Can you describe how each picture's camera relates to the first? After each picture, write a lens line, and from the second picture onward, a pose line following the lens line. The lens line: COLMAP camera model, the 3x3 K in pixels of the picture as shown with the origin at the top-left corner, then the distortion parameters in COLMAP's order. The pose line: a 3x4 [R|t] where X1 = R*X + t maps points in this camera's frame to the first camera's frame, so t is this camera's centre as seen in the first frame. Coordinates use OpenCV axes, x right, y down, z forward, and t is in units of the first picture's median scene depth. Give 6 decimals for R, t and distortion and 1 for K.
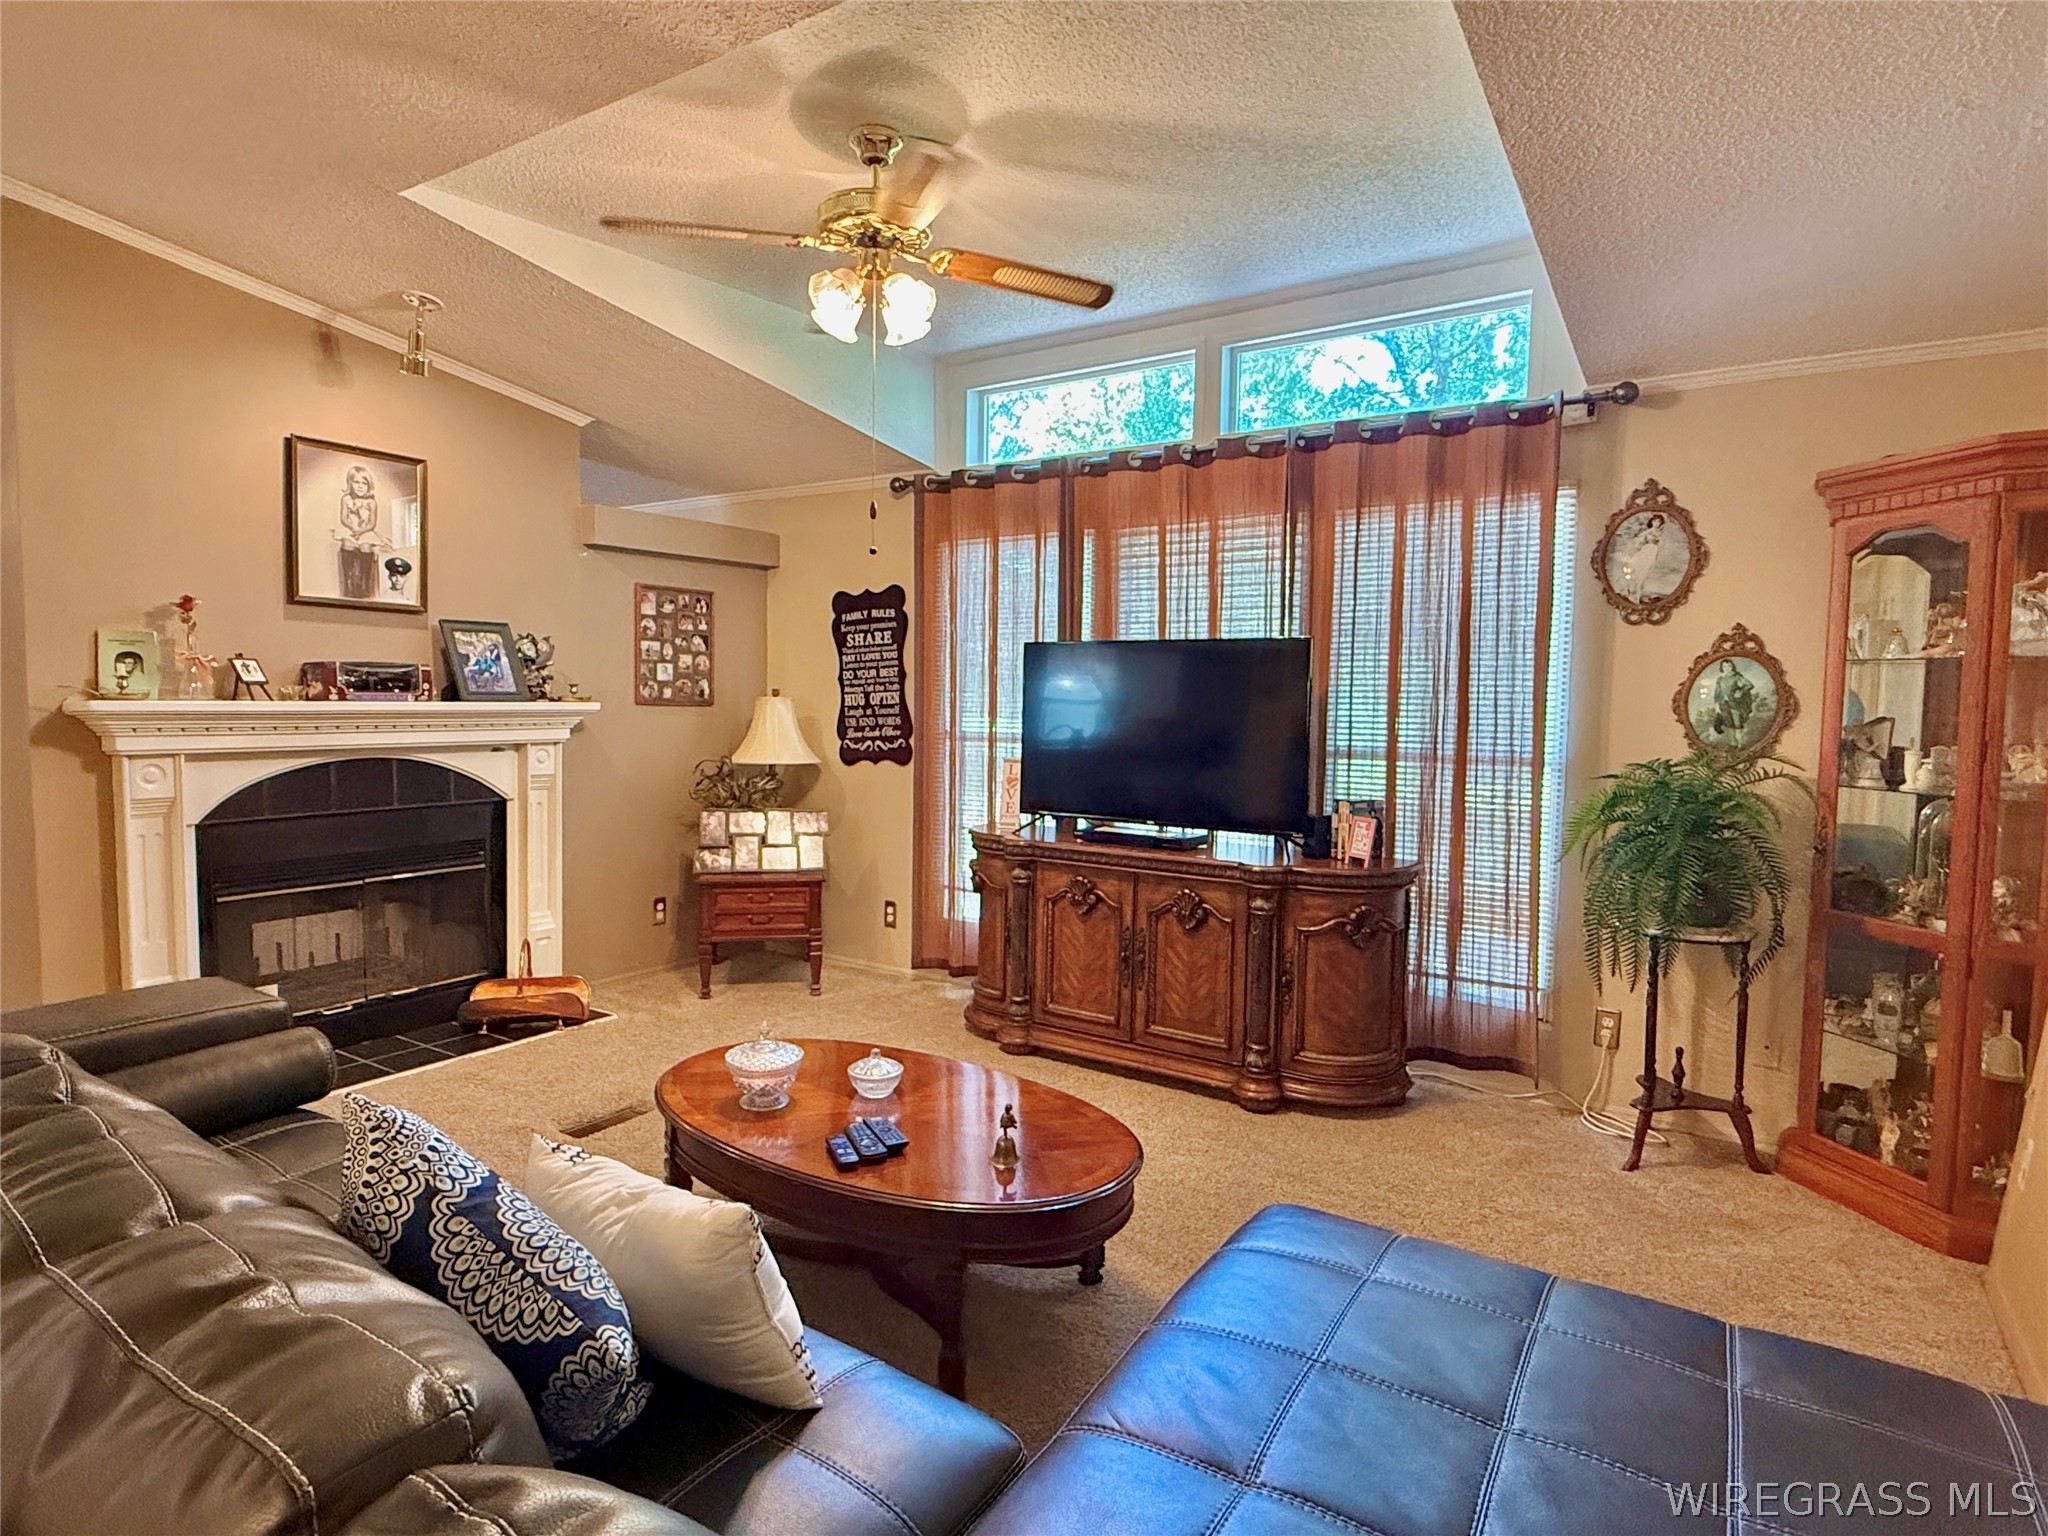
lens RADIAL K [[1117.1, 0, 1026.8], [0, 1117.1, 763.1], [0, 0, 1]] dist [-0.001572, -0.000607]
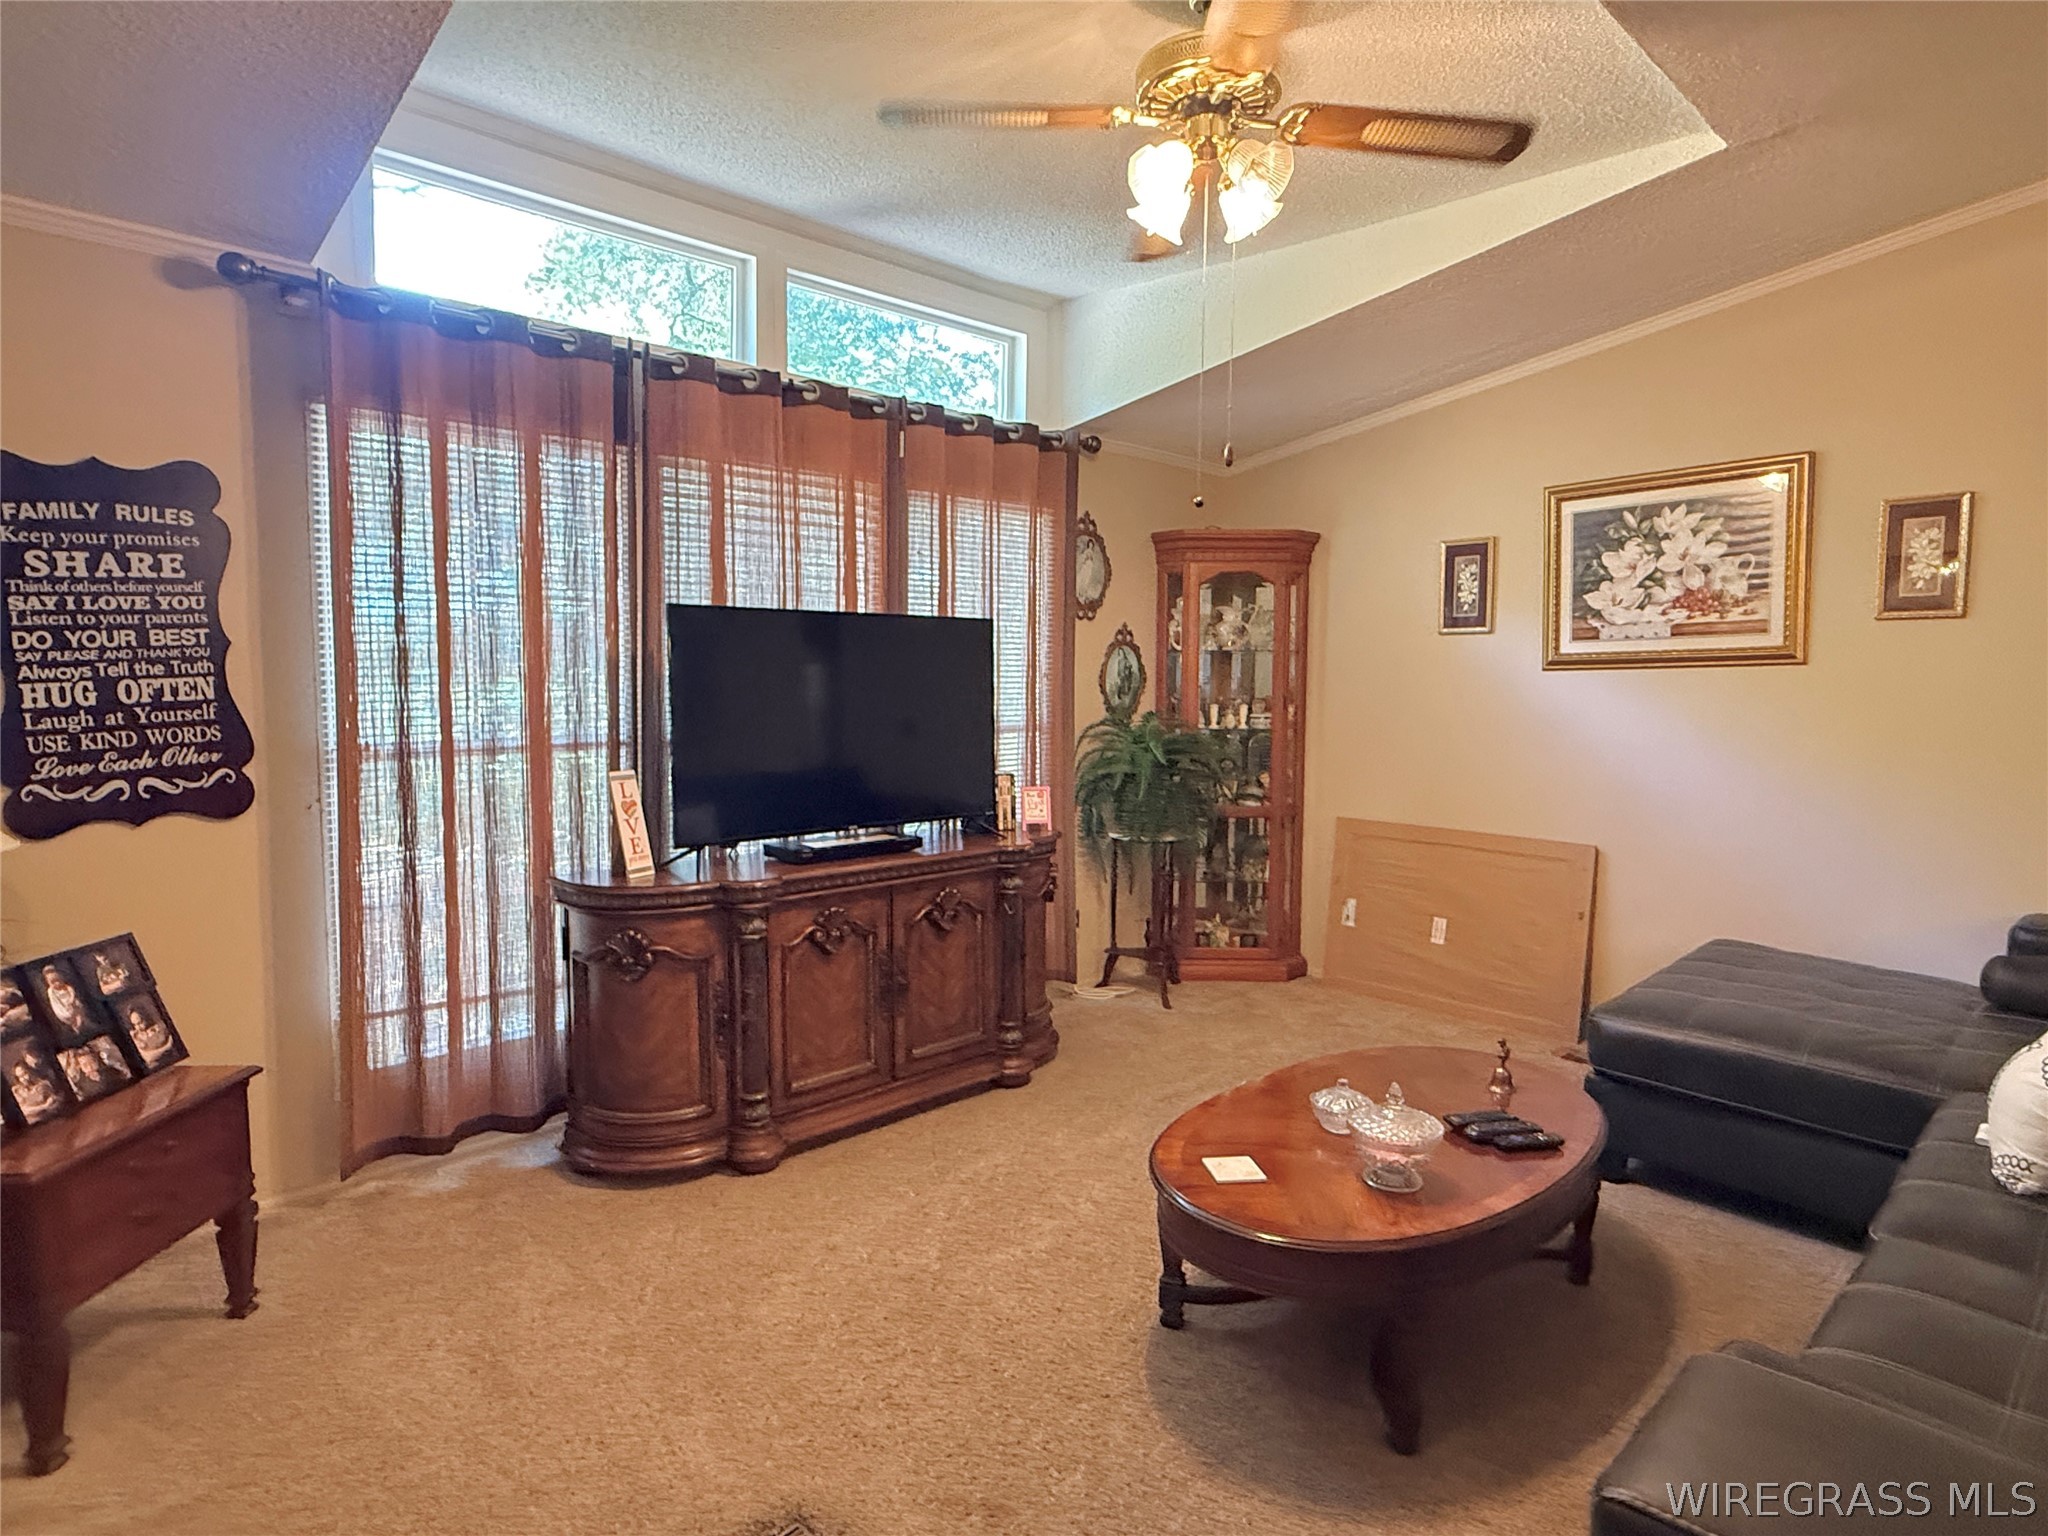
lens RADIAL K [[1117.1, 0, 1035.1], [0, 1117.1, 760.5], [0, 0, 1]] dist [-0.001572, -0.000607]
pose [[0.212056, -0.091292, 0.972984, -0.608927], [0.055309, 0.995152, 0.081318, -0.053044], [-0.975691, 0.036571, 0.216078, 0.602903]]
